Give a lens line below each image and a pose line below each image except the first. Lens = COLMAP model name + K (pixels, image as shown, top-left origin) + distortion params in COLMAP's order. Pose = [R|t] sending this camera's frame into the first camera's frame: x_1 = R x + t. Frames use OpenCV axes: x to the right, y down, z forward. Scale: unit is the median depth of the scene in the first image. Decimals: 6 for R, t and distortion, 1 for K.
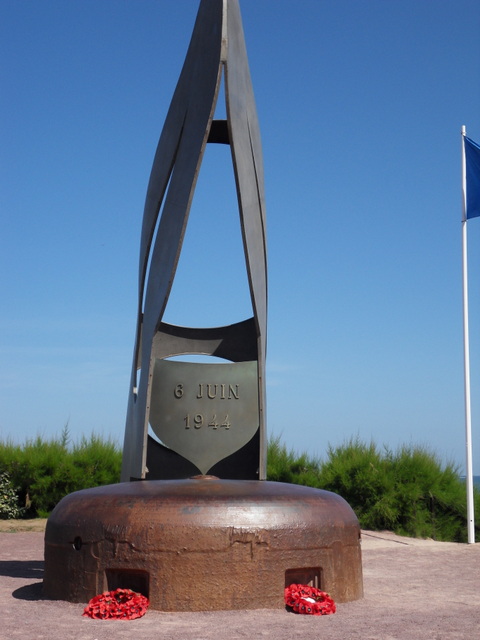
lens RADIAL K [[1072.8, 0, 239.4], [0, 1072.8, 318.3], [0, 0, 1]] dist [0.167594, 0.000000]
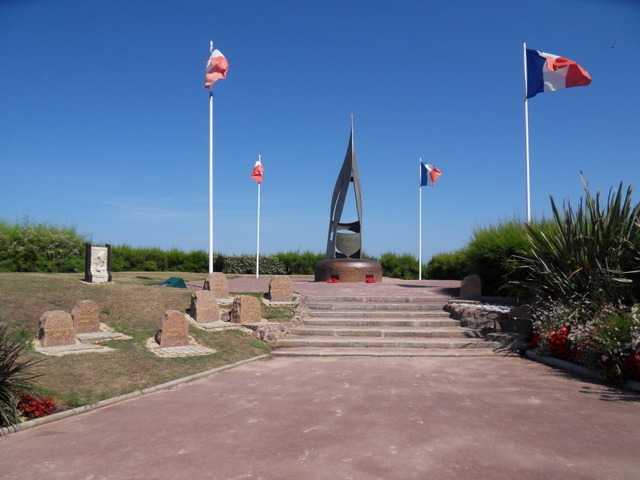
lens RADIAL K [[497.5, 0, 319.3], [0, 497.5, 242.3], [0, 0, 1]] dist [0.007621, 0.000624]
pose [[0.998294, -0.001015, -0.058379, -0.026474], [0.006194, 0.996047, 0.088614, -0.088919], [0.058058, -0.088824, 0.994354, -0.912954]]
